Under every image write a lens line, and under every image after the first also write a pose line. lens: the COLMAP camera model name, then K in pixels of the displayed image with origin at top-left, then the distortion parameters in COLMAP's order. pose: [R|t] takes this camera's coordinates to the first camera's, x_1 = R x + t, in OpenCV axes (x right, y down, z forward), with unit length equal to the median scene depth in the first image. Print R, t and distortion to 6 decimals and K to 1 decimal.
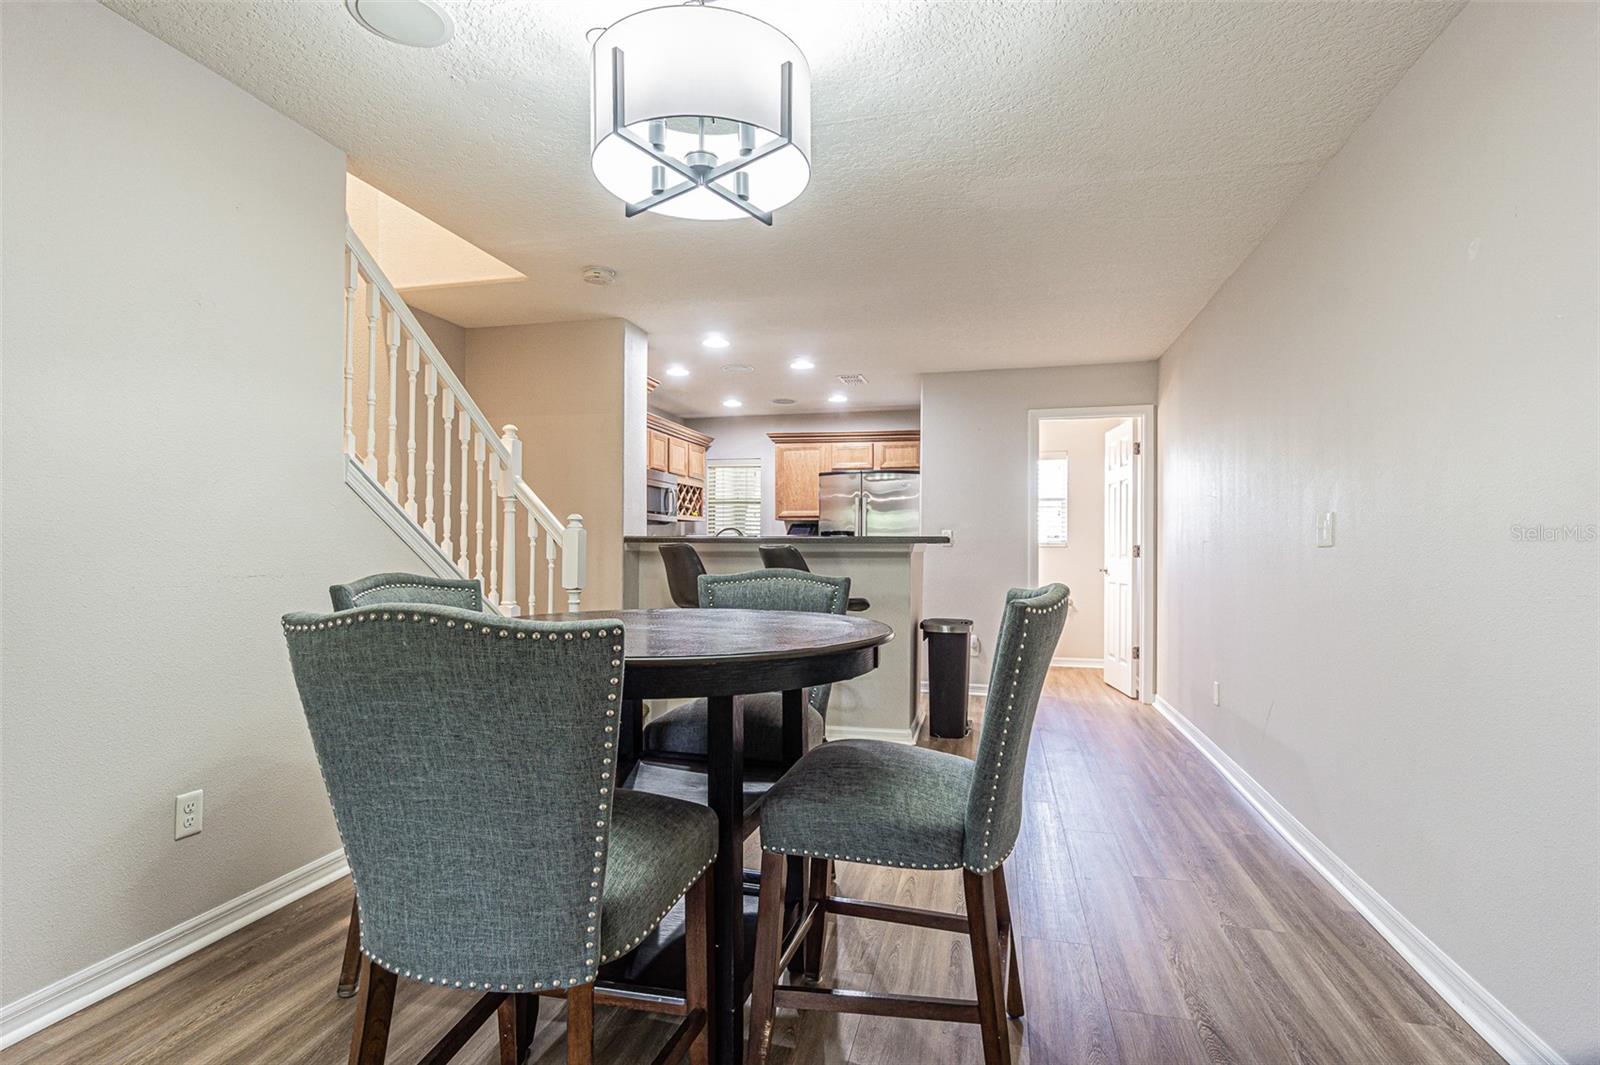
lens RADIAL K [[771.3, 0, 797.9], [0, 771.3, 546.2], [0, 0, 1]] dist [0.000086, 0.001473]
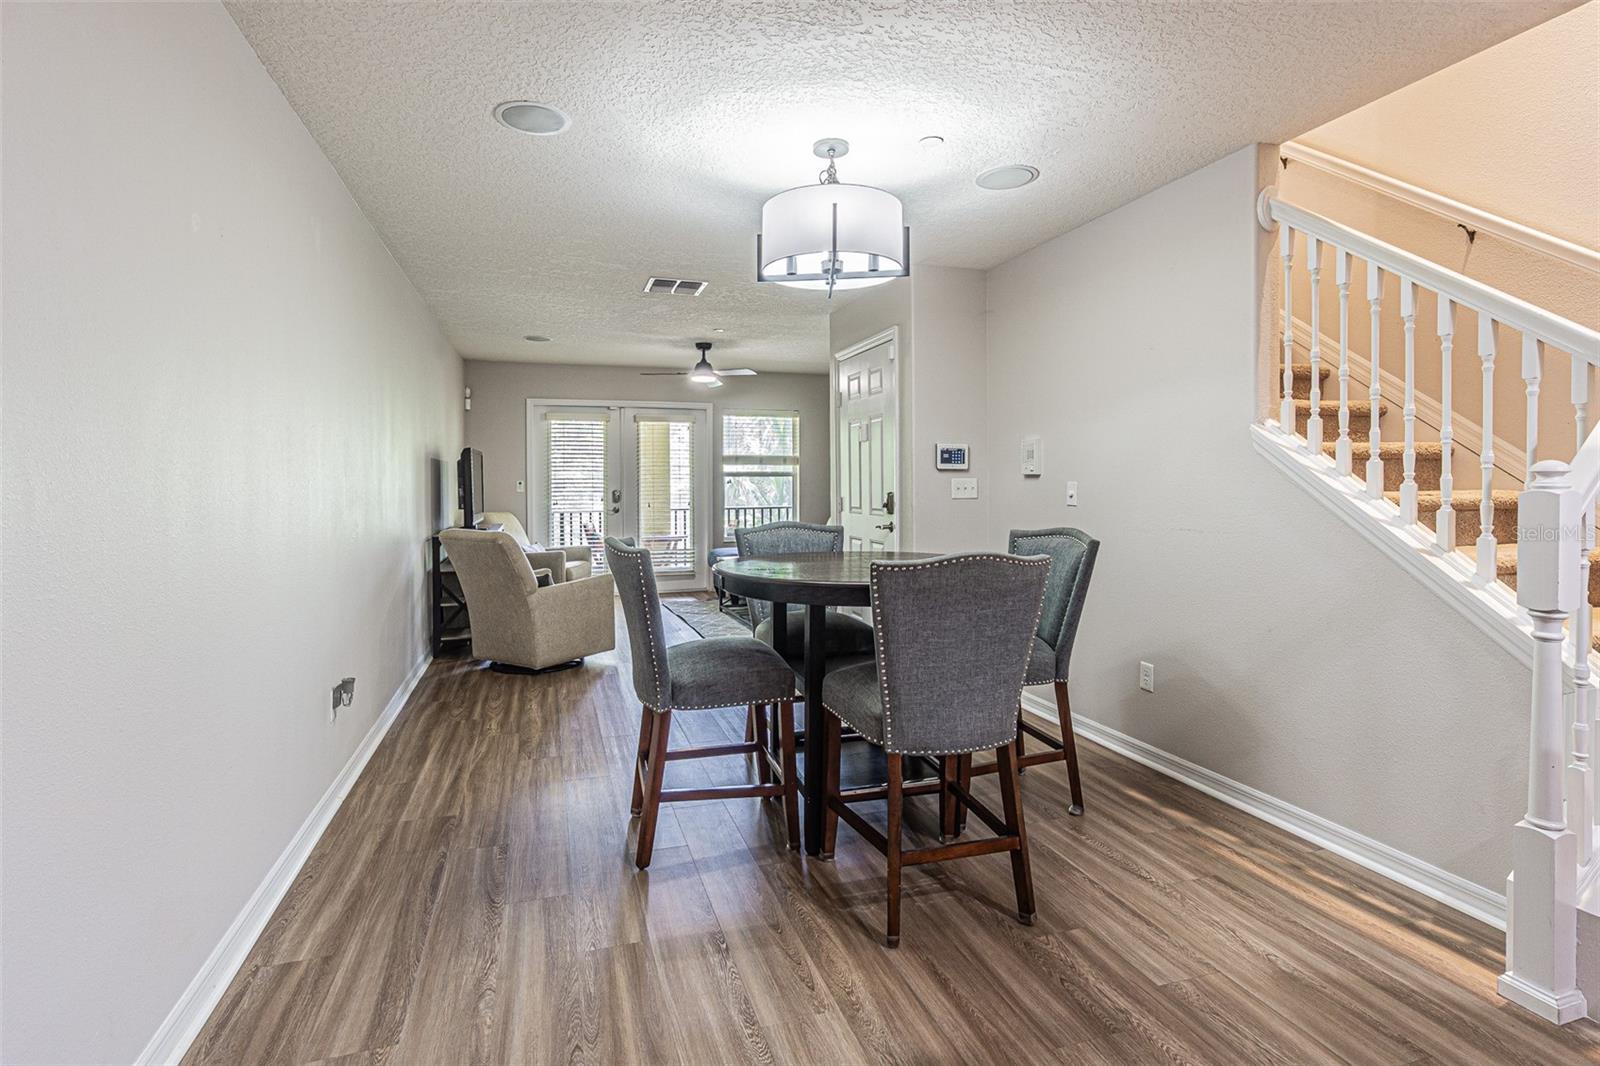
lens RADIAL K [[771.3, 0, 802.8], [0, 771.3, 483.9], [0, 0, 1]] dist [0.000086, 0.001473]
pose [[-0.839803, 0.001314, -0.542889, 0.245126], [0.002154, 0.999997, -0.000912, -0.017980], [0.542886, -0.001936, -0.839804, 0.722108]]
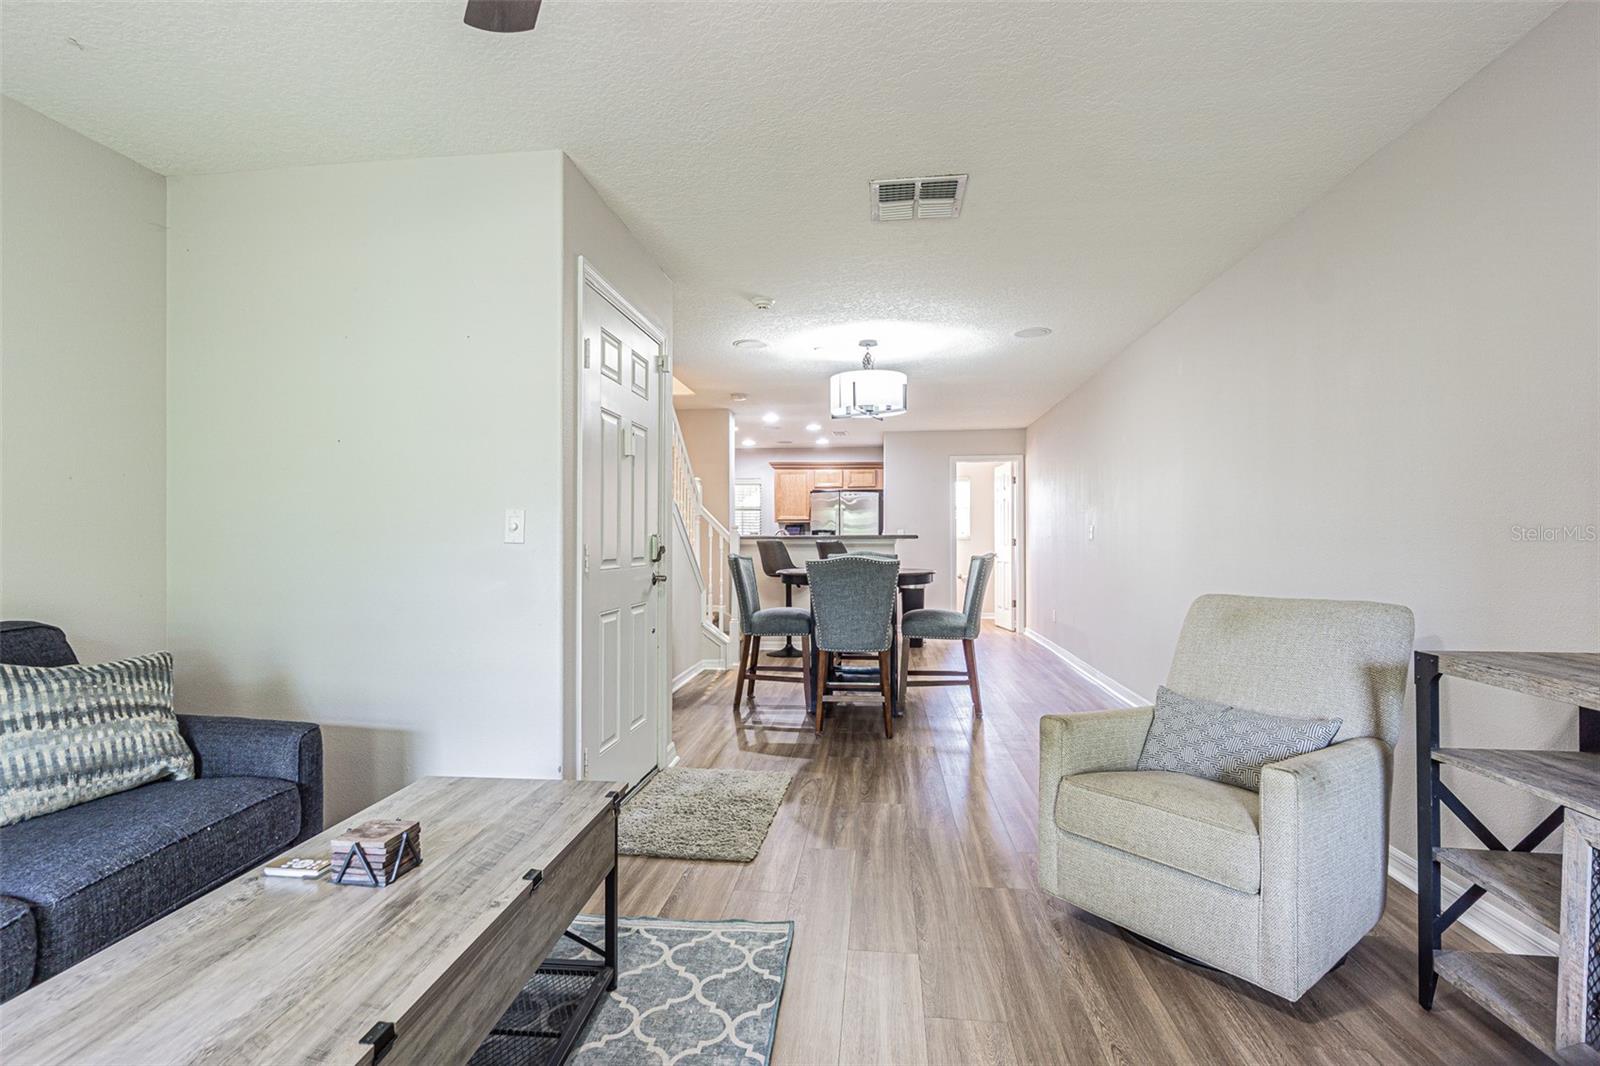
lens RADIAL K [[771.3, 0, 799.2], [0, 771.3, 531.4], [0, 0, 1]] dist [0.000086, 0.001473]
pose [[0.989748, -0.004649, 0.142747, -0.257977], [0.006140, 0.999931, -0.010001, -0.003350], [-0.142690, 0.010775, 0.989709, -0.583968]]
